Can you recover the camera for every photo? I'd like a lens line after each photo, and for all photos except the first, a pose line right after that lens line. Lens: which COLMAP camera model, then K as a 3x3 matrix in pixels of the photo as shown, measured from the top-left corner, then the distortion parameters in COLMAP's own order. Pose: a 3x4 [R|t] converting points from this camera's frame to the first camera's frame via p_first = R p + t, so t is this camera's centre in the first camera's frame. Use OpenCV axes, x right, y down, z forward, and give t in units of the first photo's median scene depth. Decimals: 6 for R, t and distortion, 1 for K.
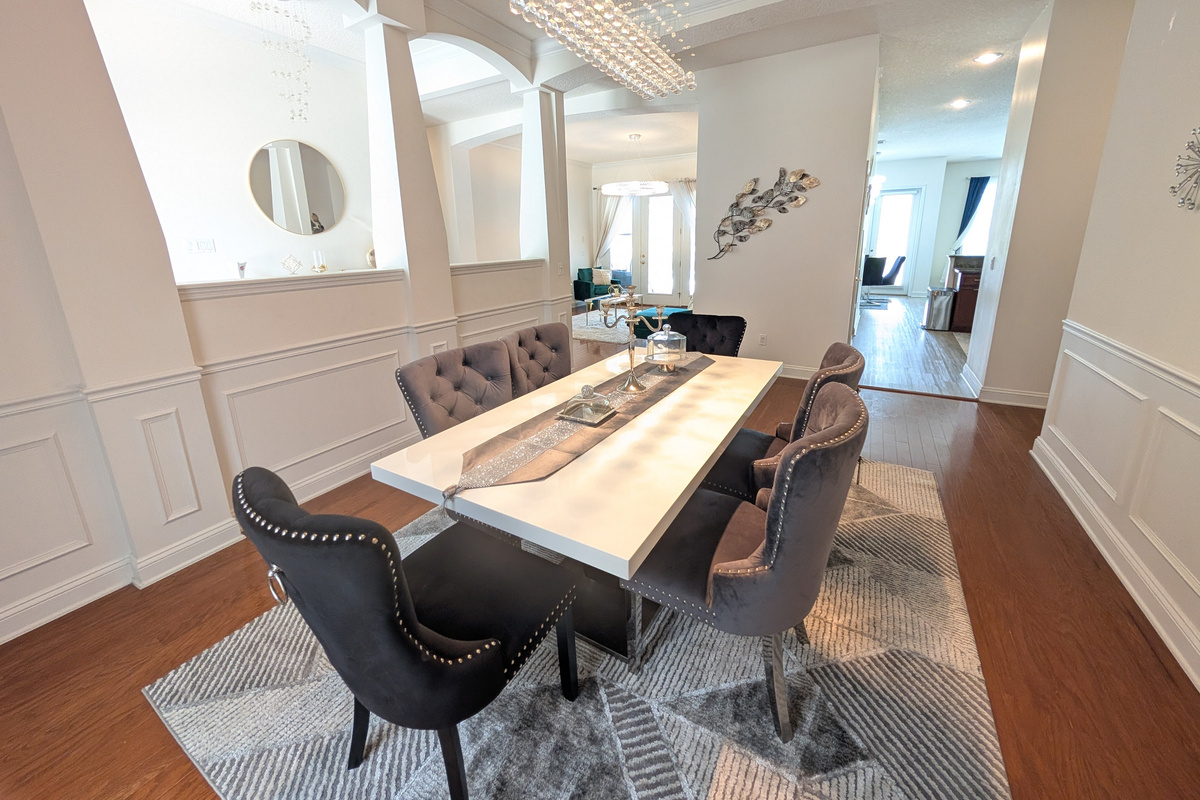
lens RADIAL K [[456.2, 0, 599.0], [0, 456.2, 348.6], [0, 0, 1]] dist [-0.000463, 0.000027]
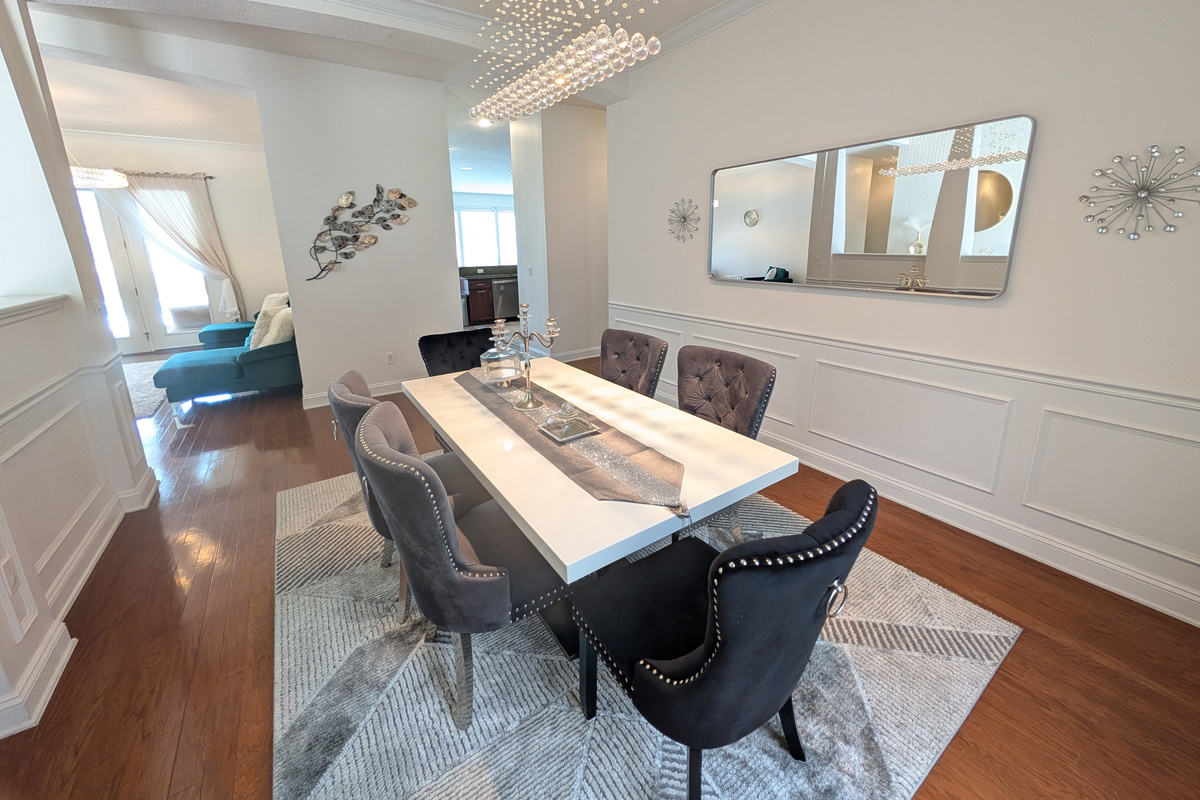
lens RADIAL K [[456.2, 0, 599.0], [0, 456.2, 348.6], [0, 0, 1]] dist [-0.000463, 0.000027]
pose [[0.419480, -0.189994, 0.887659, -0.328523], [0.216880, 0.970509, 0.105236, -0.047703], [-0.881476, 0.148371, 0.448315, 0.176033]]
